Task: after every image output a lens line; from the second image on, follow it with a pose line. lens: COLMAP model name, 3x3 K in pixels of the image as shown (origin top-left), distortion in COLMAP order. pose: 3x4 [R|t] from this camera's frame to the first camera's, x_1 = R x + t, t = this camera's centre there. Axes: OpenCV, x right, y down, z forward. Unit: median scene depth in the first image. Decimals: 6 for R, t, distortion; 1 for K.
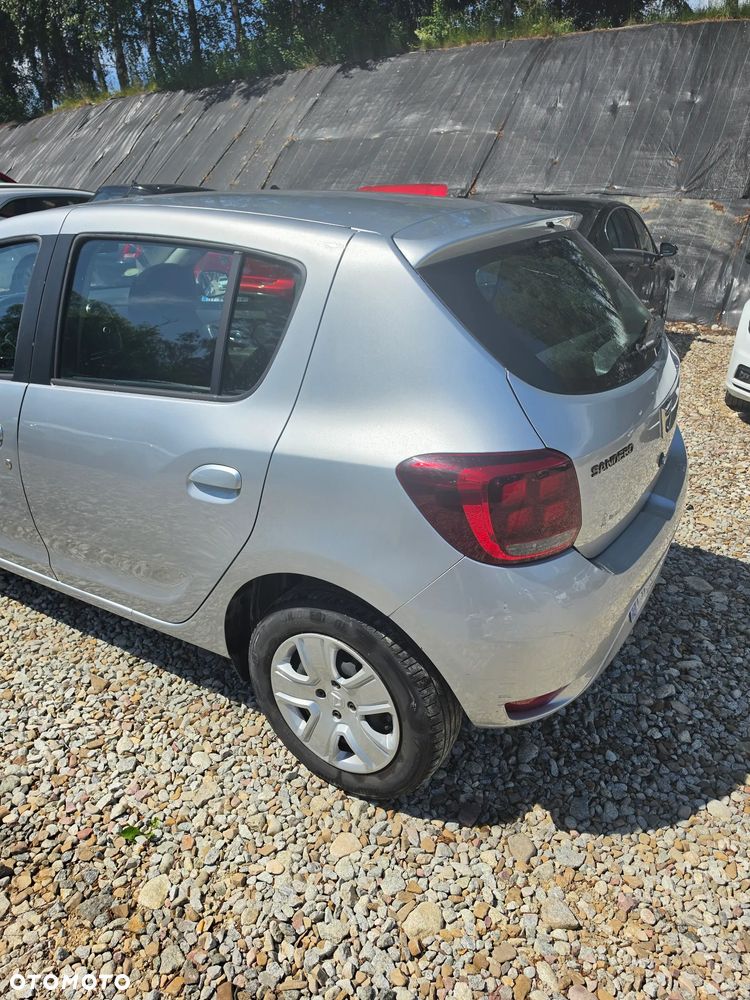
lens RADIAL K [[702.0, 0, 380.2], [0, 702.0, 491.7], [0, 0, 1]] dist [0.000876, -0.003482]
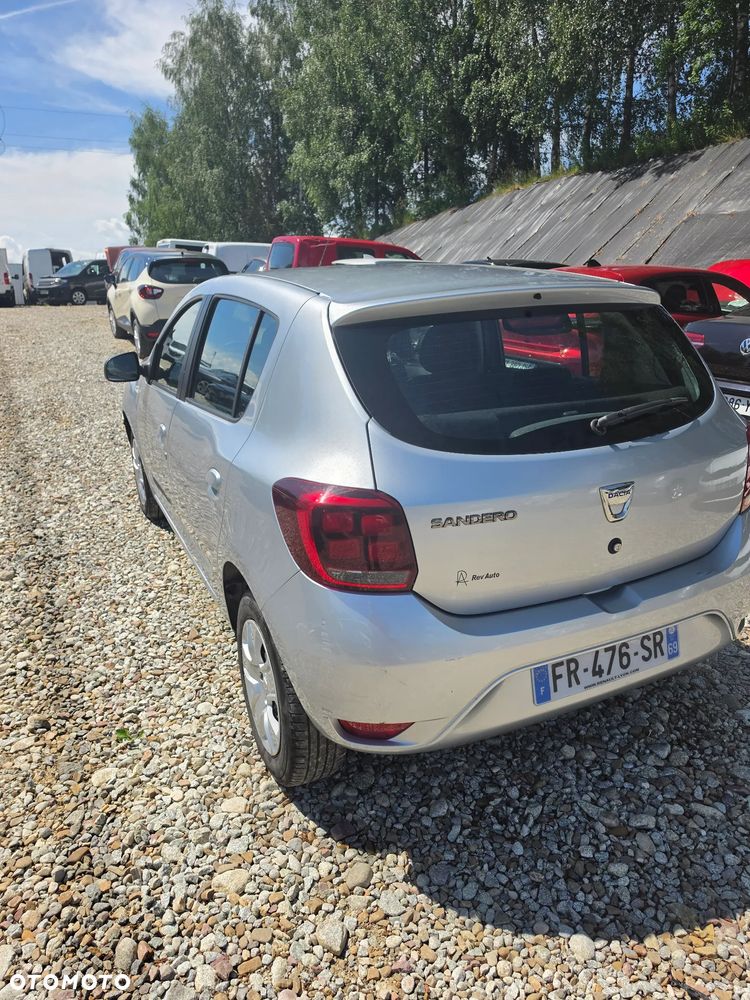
lens RADIAL K [[696.1, 0, 381.8], [0, 696.1, 499.7], [0, 0, 1]] dist [0.043505, -0.058260]
pose [[0.841579, 0.175080, -0.510971, 0.573065], [-0.216492, 0.976033, -0.022137, -0.017603], [0.494849, 0.129251, 0.859313, 0.045564]]
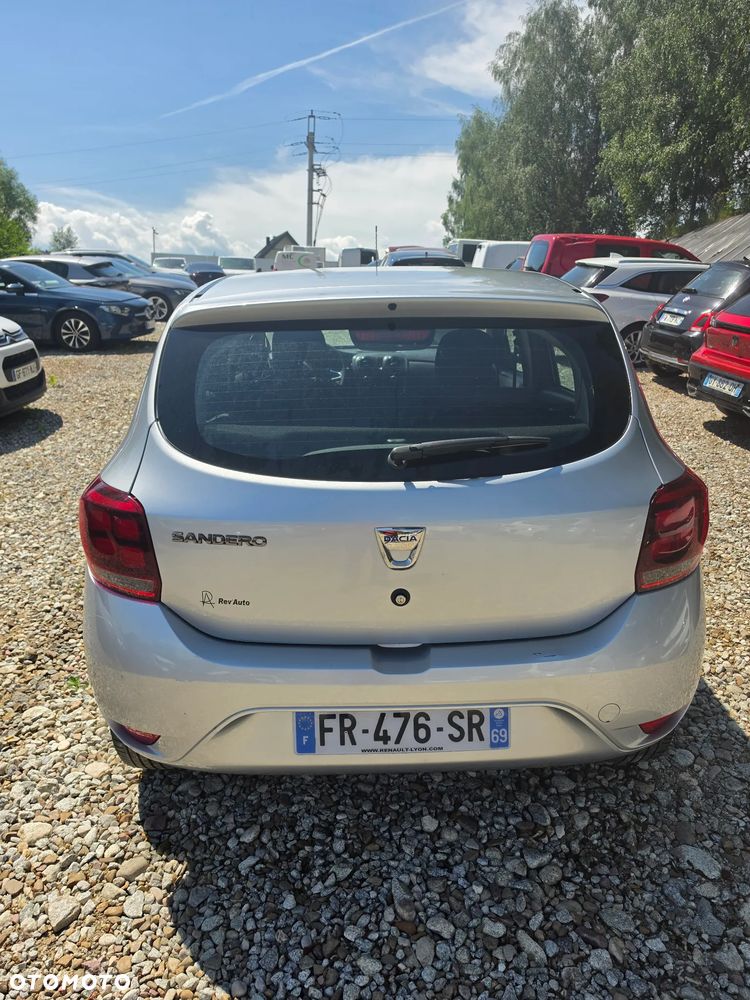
lens RADIAL K [[704.5, 0, 377.3], [0, 704.5, 497.8], [0, 0, 1]] dist [0.017076, -0.020352]
pose [[0.538438, 0.275667, -0.796299, 0.944887], [-0.343991, 0.934559, 0.090932, -0.205763], [0.769256, 0.224958, 0.598029, 0.450172]]
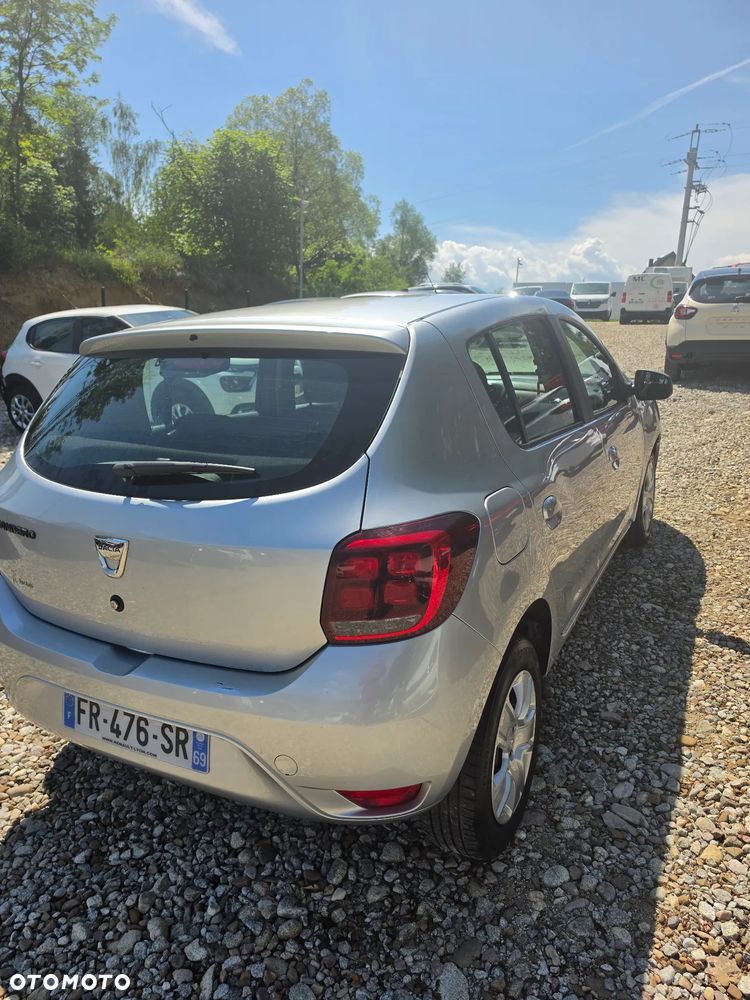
lens RADIAL K [[696.1, 0, 381.8], [0, 696.1, 499.7], [0, 0, 1]] dist [0.043505, -0.058260]
pose [[0.061005, 0.284950, -0.956599, 1.150322], [-0.367918, 0.897320, 0.243829, -0.466977], [0.927855, 0.337075, 0.159580, 1.066361]]
